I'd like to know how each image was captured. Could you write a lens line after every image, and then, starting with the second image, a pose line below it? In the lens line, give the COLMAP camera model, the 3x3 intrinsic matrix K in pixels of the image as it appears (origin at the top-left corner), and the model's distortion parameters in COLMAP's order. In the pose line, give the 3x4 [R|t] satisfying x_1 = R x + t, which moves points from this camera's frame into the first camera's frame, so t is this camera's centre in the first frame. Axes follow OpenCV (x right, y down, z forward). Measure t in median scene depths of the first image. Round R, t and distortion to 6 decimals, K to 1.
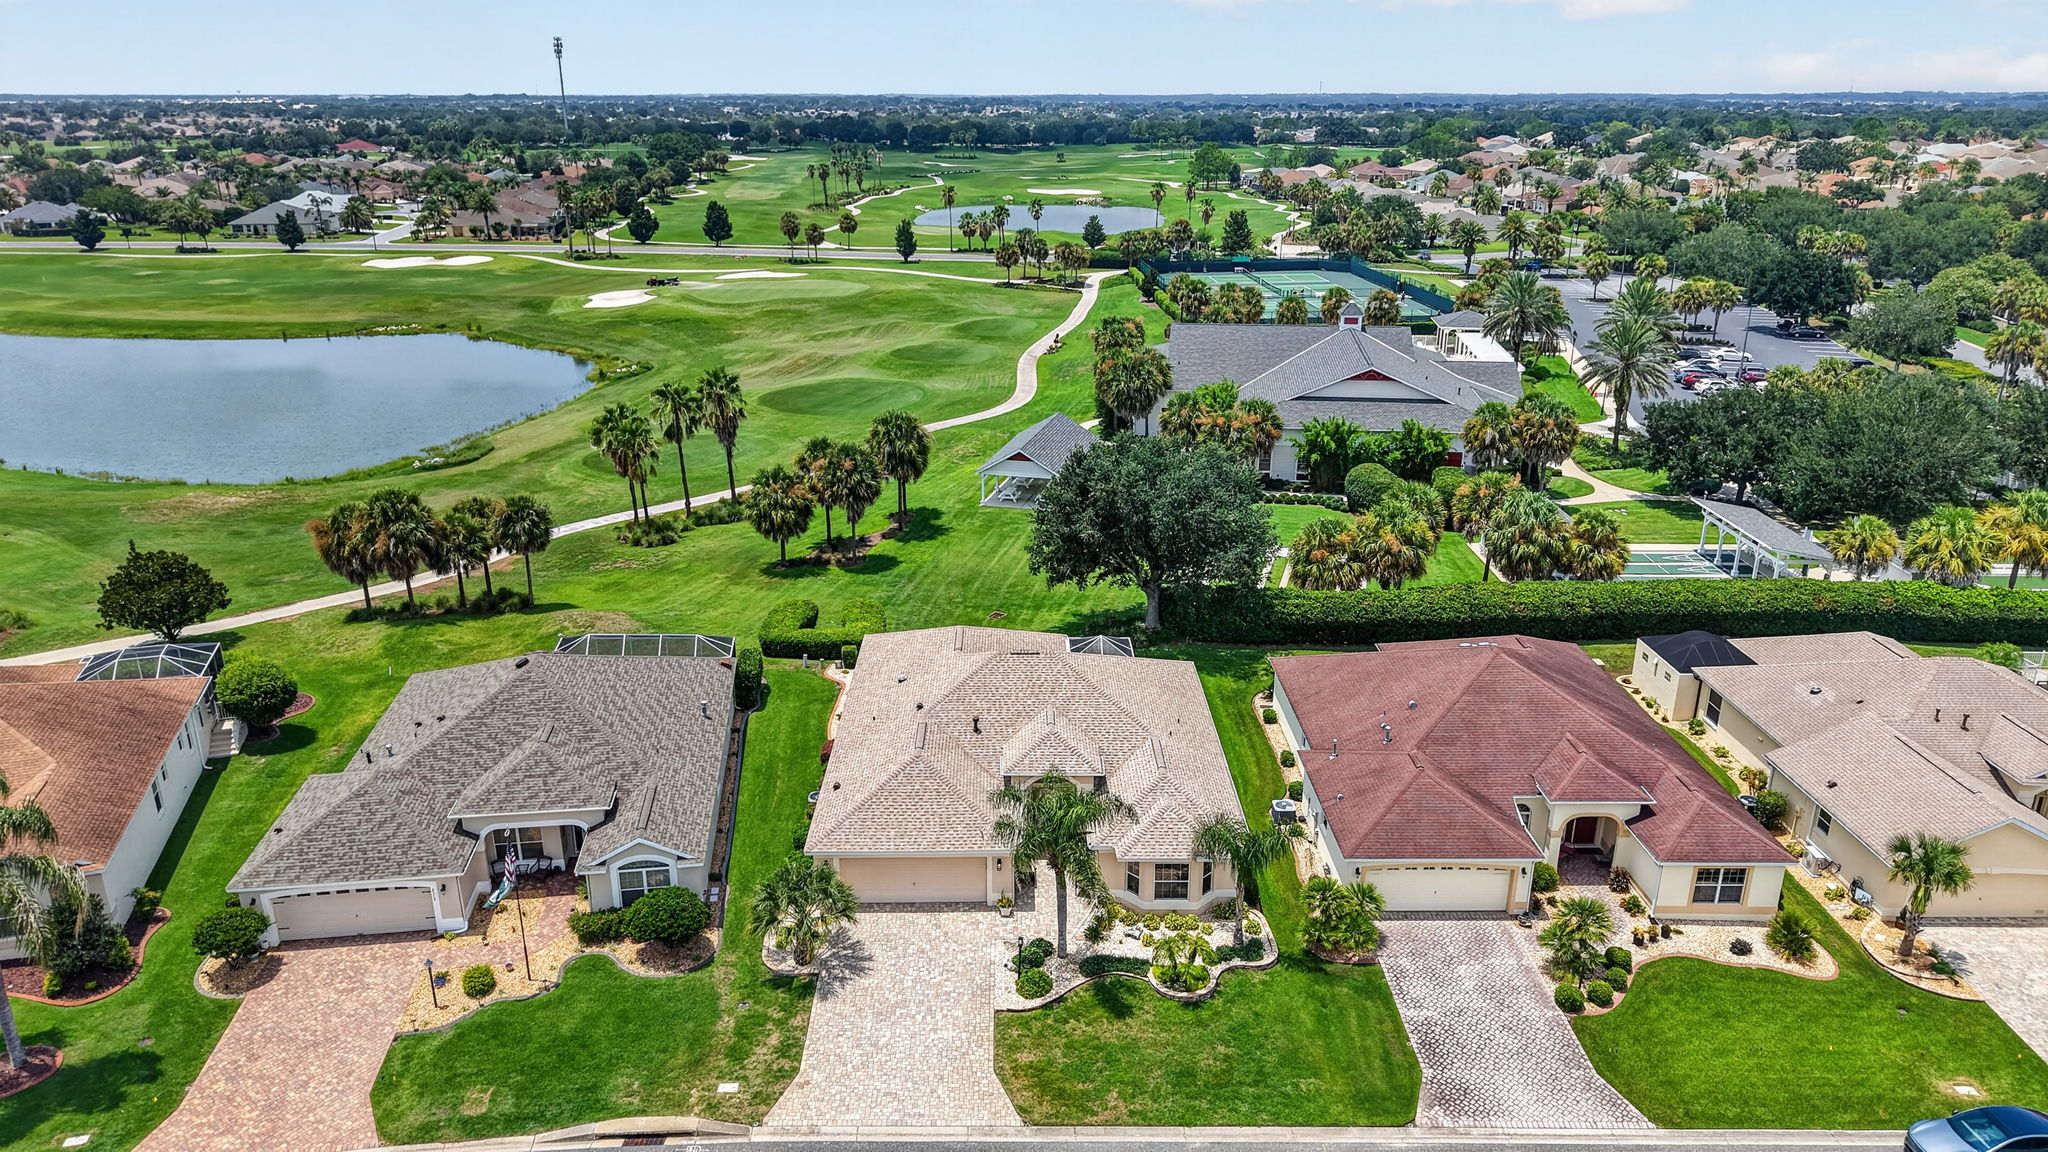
lens RADIAL K [[1395.0, 0, 1025.8], [0, 1395.0, 577.7], [0, 0, 1]] dist [0.006552, 0.000581]
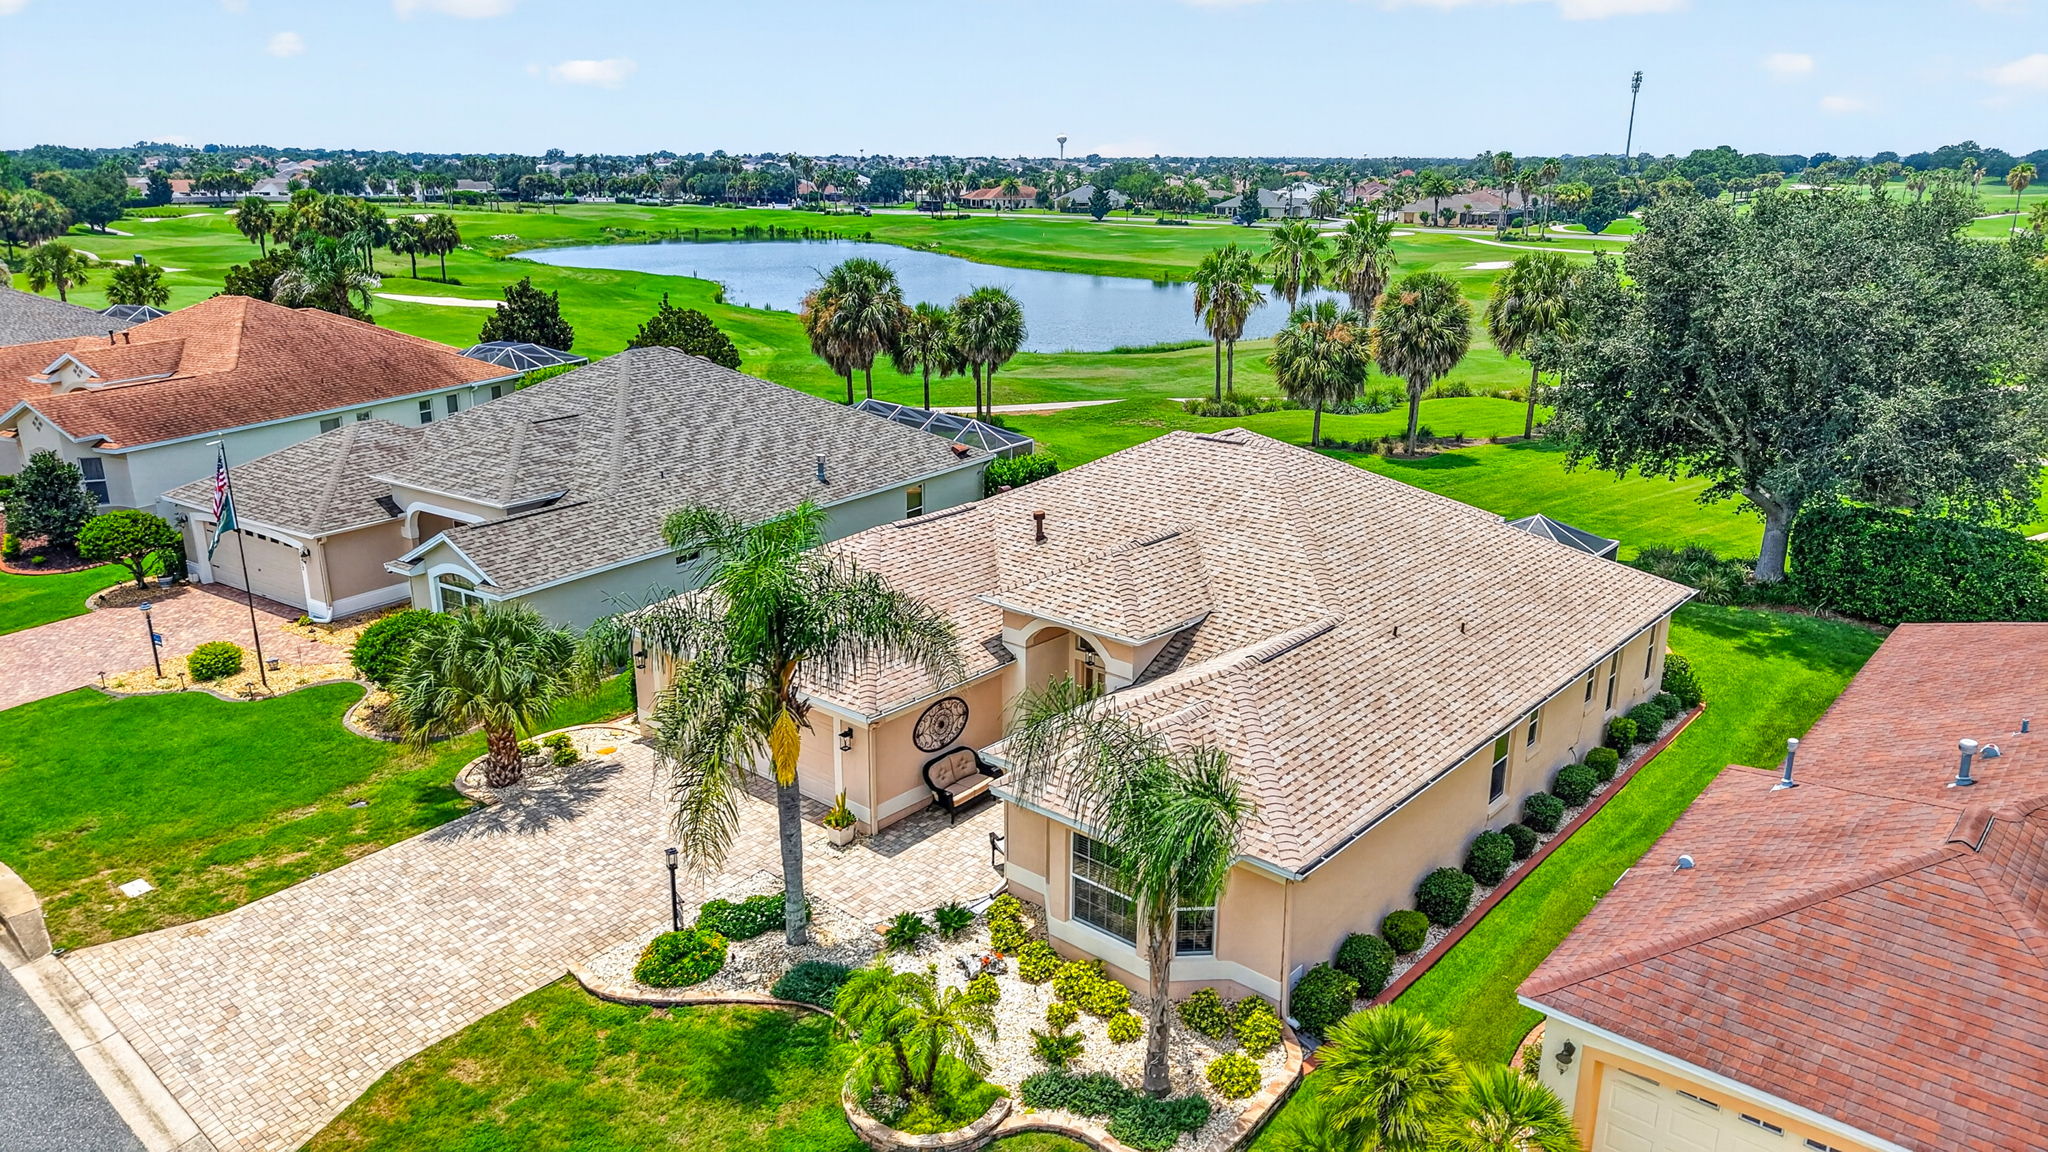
lens RADIAL K [[1395.0, 0, 1022.3], [0, 1395.0, 569.9], [0, 0, 1]] dist [0.006552, 0.000581]
pose [[0.741288, 0.193675, -0.642637, 0.350650], [-0.229428, 0.972906, 0.028562, 0.126009], [0.630757, 0.126266, 0.765639, 0.692814]]
